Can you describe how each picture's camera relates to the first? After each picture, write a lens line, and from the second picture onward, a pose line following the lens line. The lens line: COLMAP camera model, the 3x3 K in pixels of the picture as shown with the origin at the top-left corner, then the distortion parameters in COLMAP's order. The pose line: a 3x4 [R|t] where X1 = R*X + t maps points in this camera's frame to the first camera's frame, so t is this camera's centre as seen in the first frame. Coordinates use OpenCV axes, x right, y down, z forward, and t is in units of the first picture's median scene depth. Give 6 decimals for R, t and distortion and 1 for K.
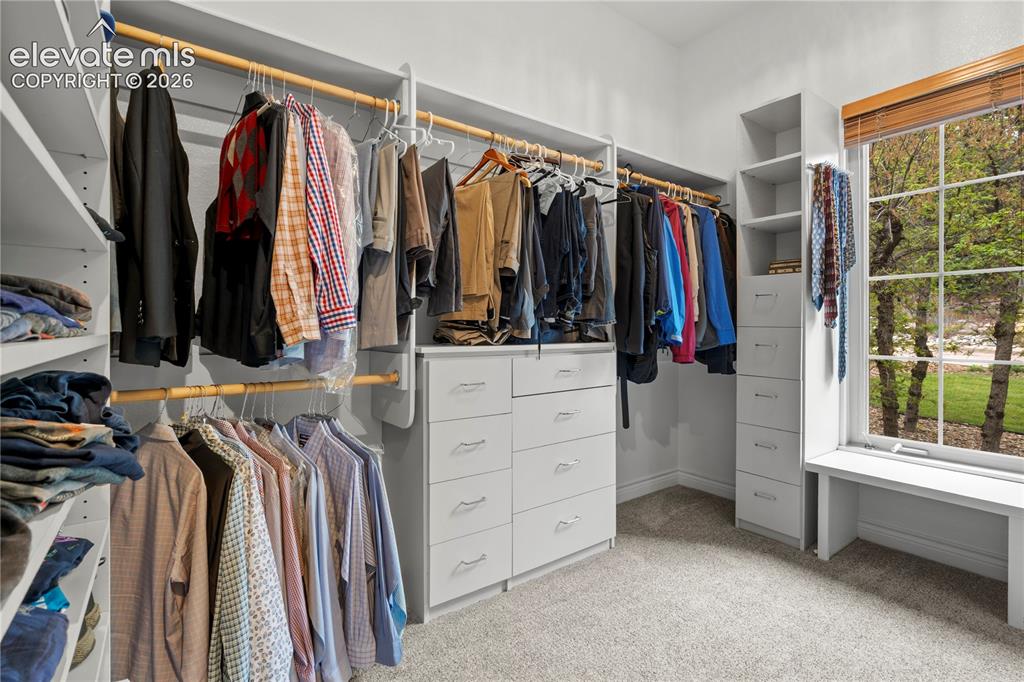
lens RADIAL K [[475.0, 0, 514.2], [0, 475.0, 327.1], [0, 0, 1]] dist [-0.001026, -0.001494]
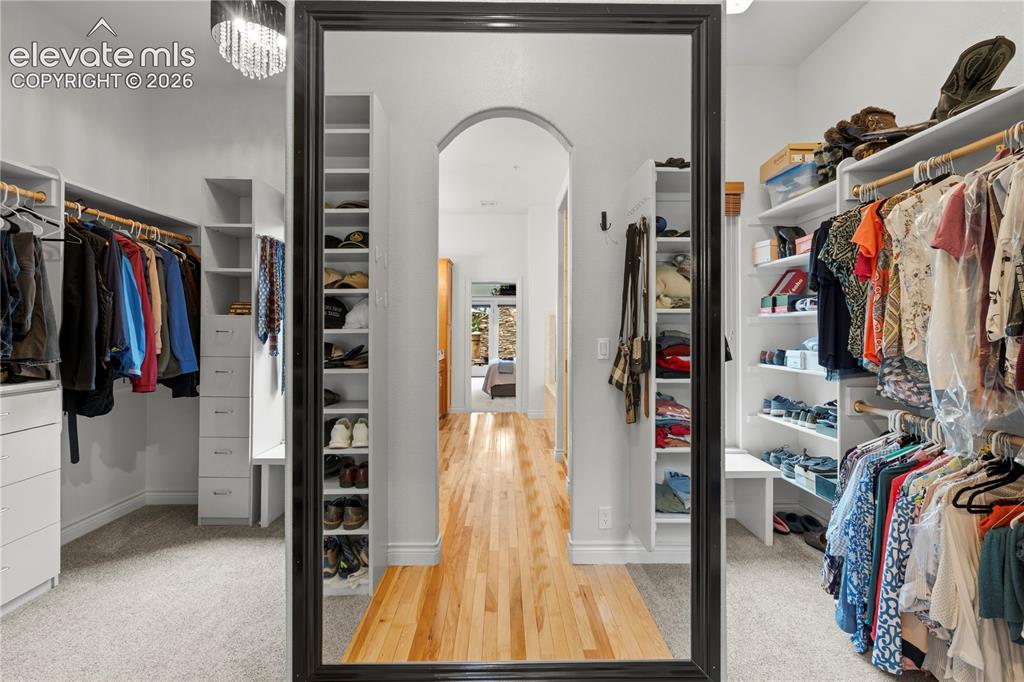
lens RADIAL K [[475.0, 0, 514.2], [0, 475.0, 327.1], [0, 0, 1]] dist [-0.001026, -0.001494]
pose [[0.580970, 0.006214, 0.813901, -0.043927], [-0.003271, 0.999981, -0.005300, -0.075153], [-0.813918, 0.000416, 0.580979, -0.351122]]
